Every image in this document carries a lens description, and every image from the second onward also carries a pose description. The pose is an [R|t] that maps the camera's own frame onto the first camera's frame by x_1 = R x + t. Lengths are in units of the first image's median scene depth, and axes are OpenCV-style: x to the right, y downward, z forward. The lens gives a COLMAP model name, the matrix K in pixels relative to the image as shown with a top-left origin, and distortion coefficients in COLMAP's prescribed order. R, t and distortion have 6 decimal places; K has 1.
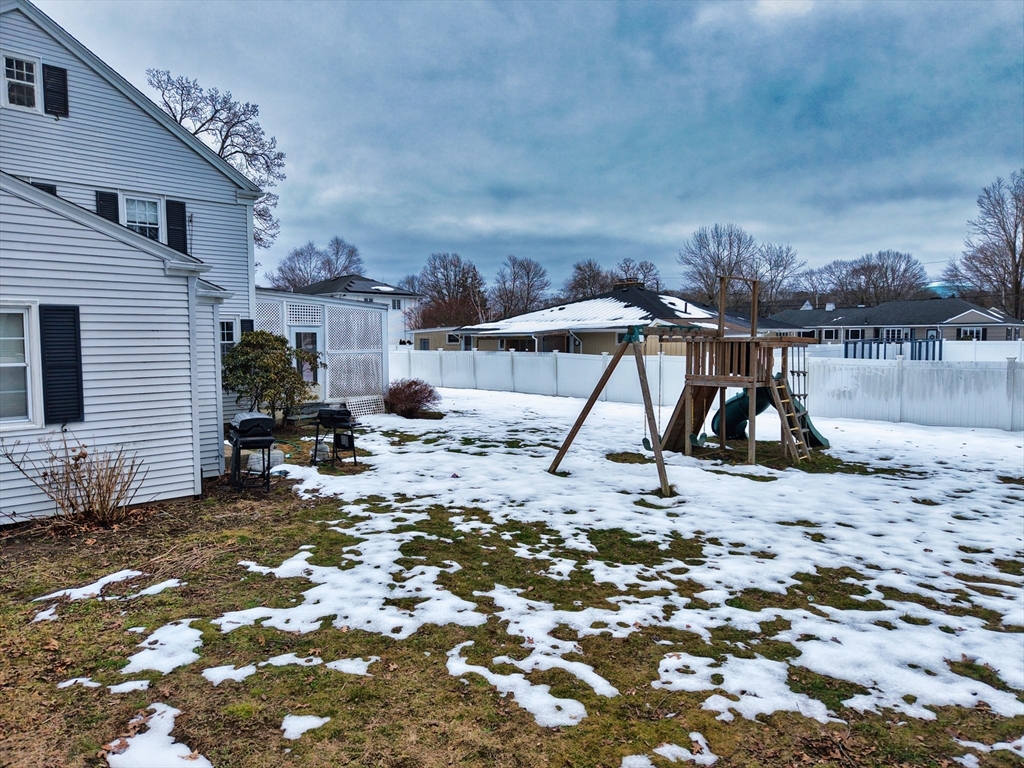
lens RADIAL K [[686.2, 0, 512.0], [0, 686.2, 384.0], [0, 0, 1]] dist [0.001180, -0.000224]
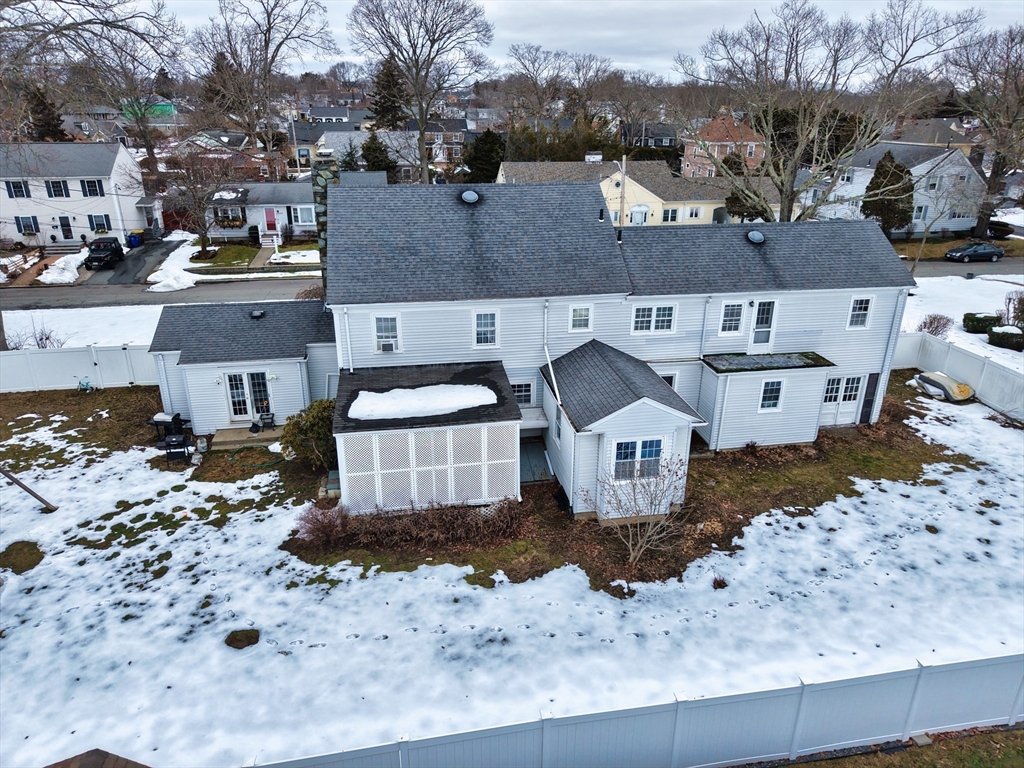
lens RADIAL K [[686.2, 0, 512.0], [0, 686.2, 384.0], [0, 0, 1]] dist [0.001180, -0.000224]
pose [[-0.567404, 0.308304, -0.763545, 0.938973], [-0.060603, 0.909114, 0.412116, -1.426615], [0.821207, 0.280109, -0.497151, 4.037080]]
